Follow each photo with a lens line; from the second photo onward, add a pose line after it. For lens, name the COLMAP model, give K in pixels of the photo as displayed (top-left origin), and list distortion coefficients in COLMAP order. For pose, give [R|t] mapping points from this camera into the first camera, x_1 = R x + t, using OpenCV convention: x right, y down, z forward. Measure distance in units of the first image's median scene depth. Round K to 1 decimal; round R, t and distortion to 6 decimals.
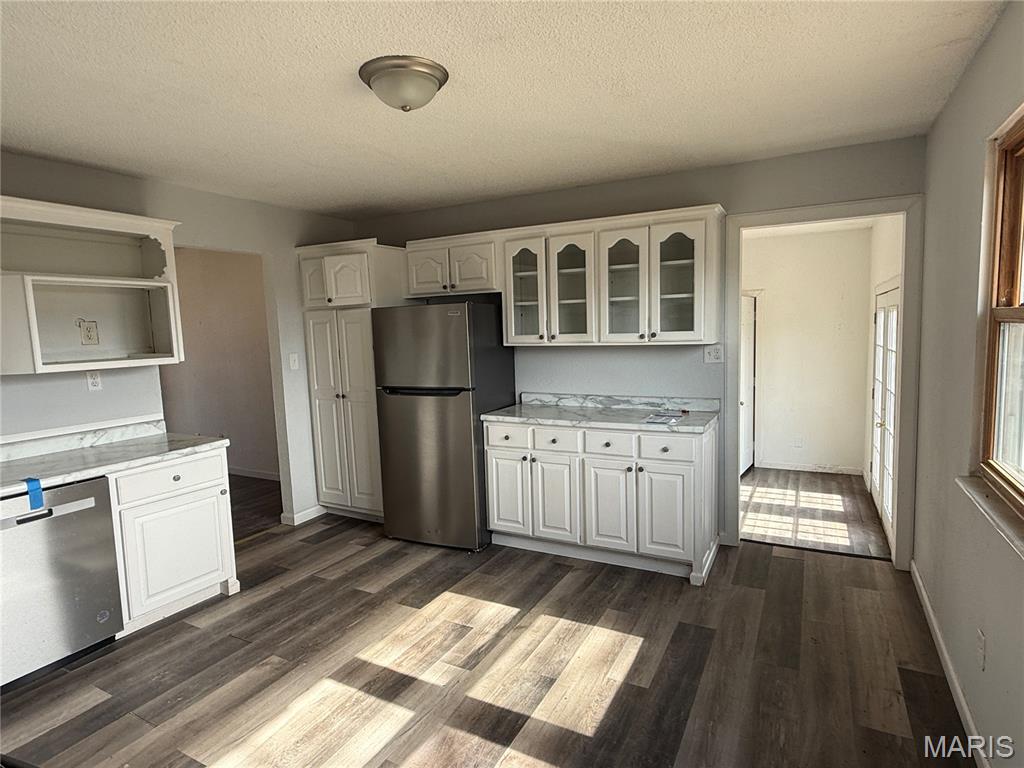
lens RADIAL K [[552.7, 0, 507.2], [0, 552.7, 382.4], [0, 0, 1]] dist [0.006518, -0.000411]
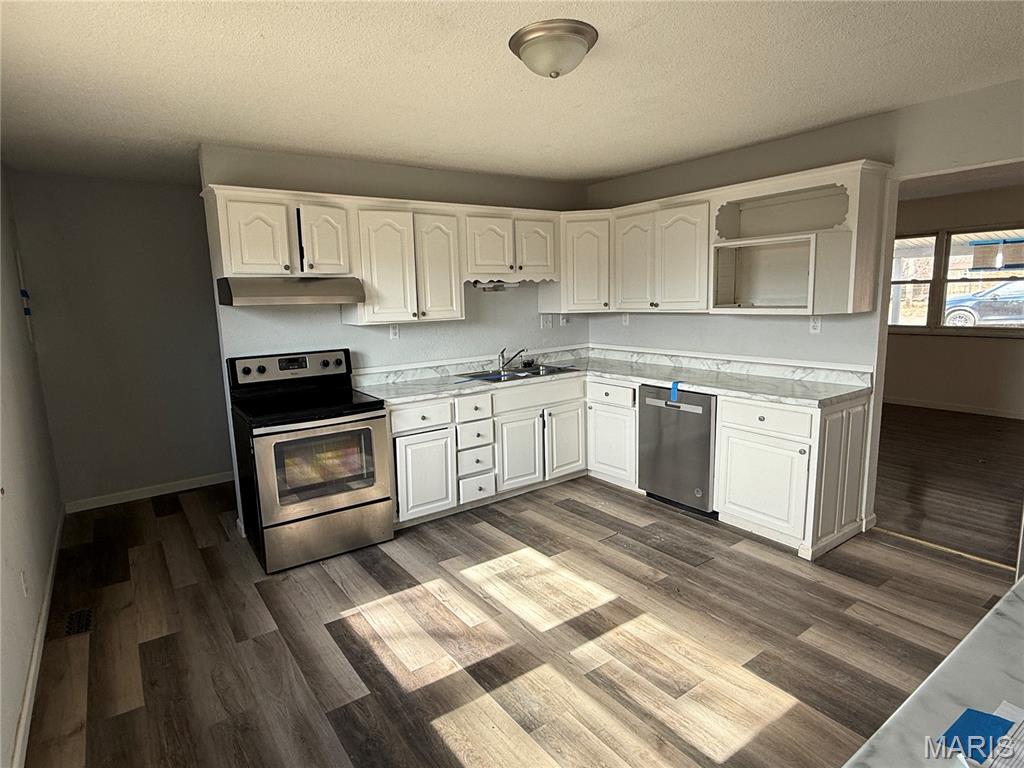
lens RADIAL K [[552.7, 0, 507.2], [0, 552.7, 382.4], [0, 0, 1]] dist [0.006518, -0.000411]
pose [[-0.417767, 0.189309, -0.888613, 0.656583], [-0.046531, 0.972310, 0.229016, -0.142630], [0.907362, 0.137023, -0.397390, 1.093022]]
